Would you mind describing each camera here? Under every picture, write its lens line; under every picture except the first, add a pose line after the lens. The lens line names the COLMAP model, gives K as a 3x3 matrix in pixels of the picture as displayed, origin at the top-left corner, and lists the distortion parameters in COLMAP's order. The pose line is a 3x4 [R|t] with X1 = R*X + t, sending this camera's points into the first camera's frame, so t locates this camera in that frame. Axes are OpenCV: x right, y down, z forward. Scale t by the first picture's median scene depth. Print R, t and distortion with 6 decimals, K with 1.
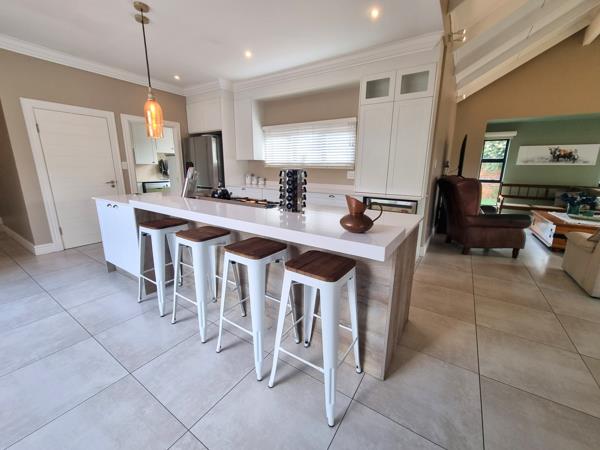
lens RADIAL K [[245.5, 0, 302.0], [0, 245.5, 222.2], [0, 0, 1]] dist [-0.002085, 0.000844]
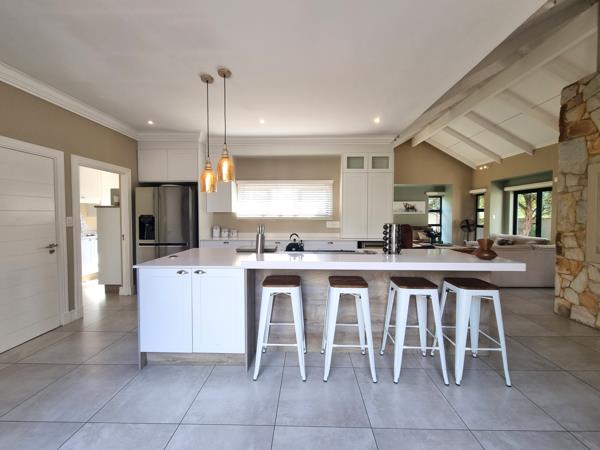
lens RADIAL K [[245.5, 0, 302.0], [0, 245.5, 222.2], [0, 0, 1]] dist [-0.002085, 0.000844]
pose [[0.849995, -0.027992, 0.526046, -0.563800], [0.126642, 0.980160, -0.152475, -0.036062], [-0.511341, 0.196223, 0.836676, 0.053962]]
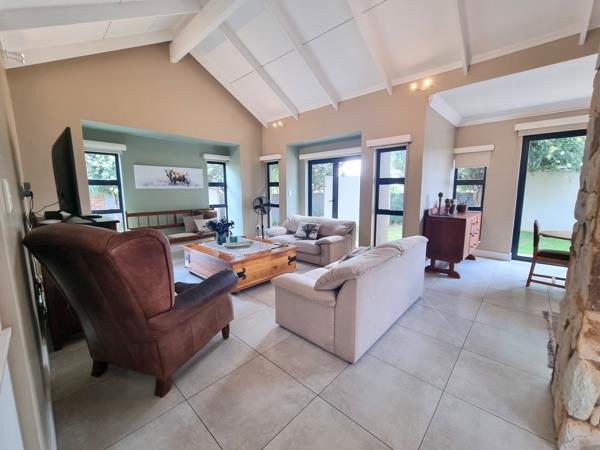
lens RADIAL K [[245.5, 0, 302.0], [0, 245.5, 222.2], [0, 0, 1]] dist [-0.002085, 0.000844]
pose [[0.166939, -0.141930, 0.975698, 0.301581], [0.220159, 0.969965, 0.103428, -0.151001], [-0.961073, 0.197543, 0.193172, 0.582526]]
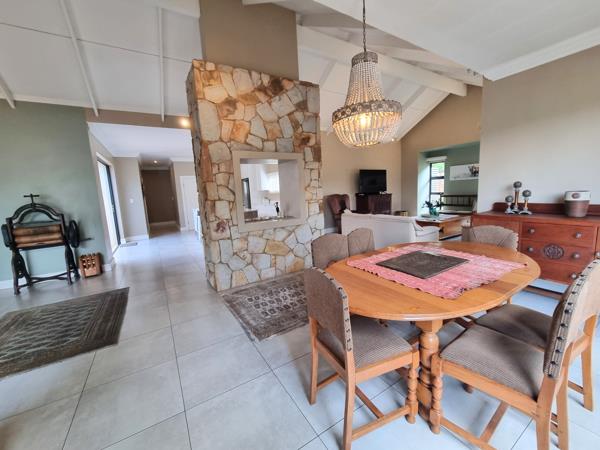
lens RADIAL K [[245.5, 0, 302.0], [0, 245.5, 222.2], [0, 0, 1]] dist [-0.002085, 0.000844]
pose [[0.901959, -0.001961, -0.431817, 1.155520], [-0.032060, 0.996926, -0.071493, 0.166268], [0.430630, 0.078328, 0.899123, -0.774476]]
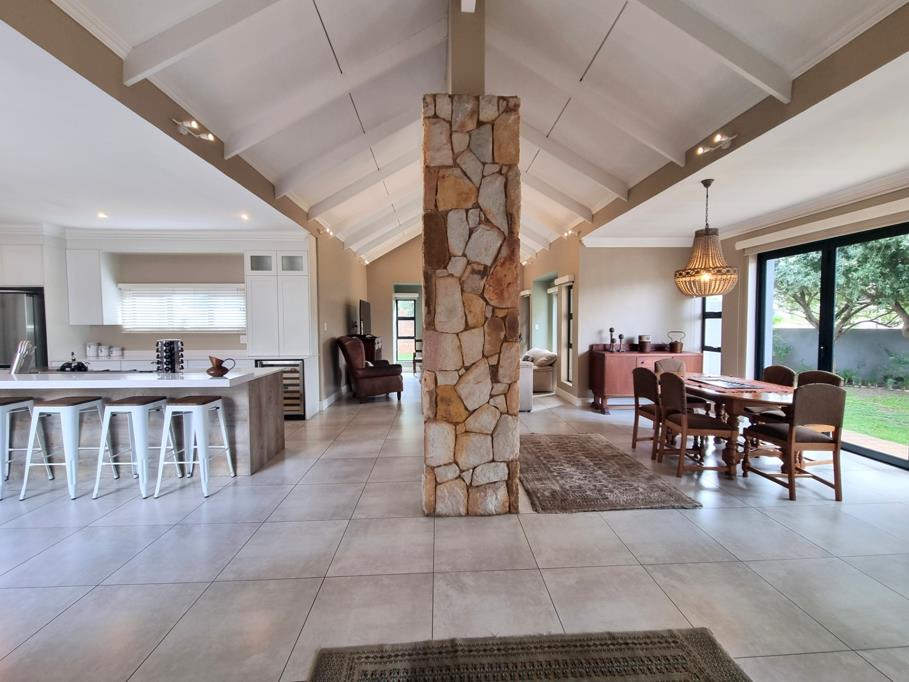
lens RADIAL K [[371.9, 0, 457.6], [0, 371.9, 336.8], [0, 0, 1]] dist [-0.002085, 0.000844]
pose [[0.809106, -0.040341, 0.586276, 0.020069], [0.142120, 0.981460, -0.128603, 0.107171], [-0.570219, 0.187375, 0.799838, -0.662579]]
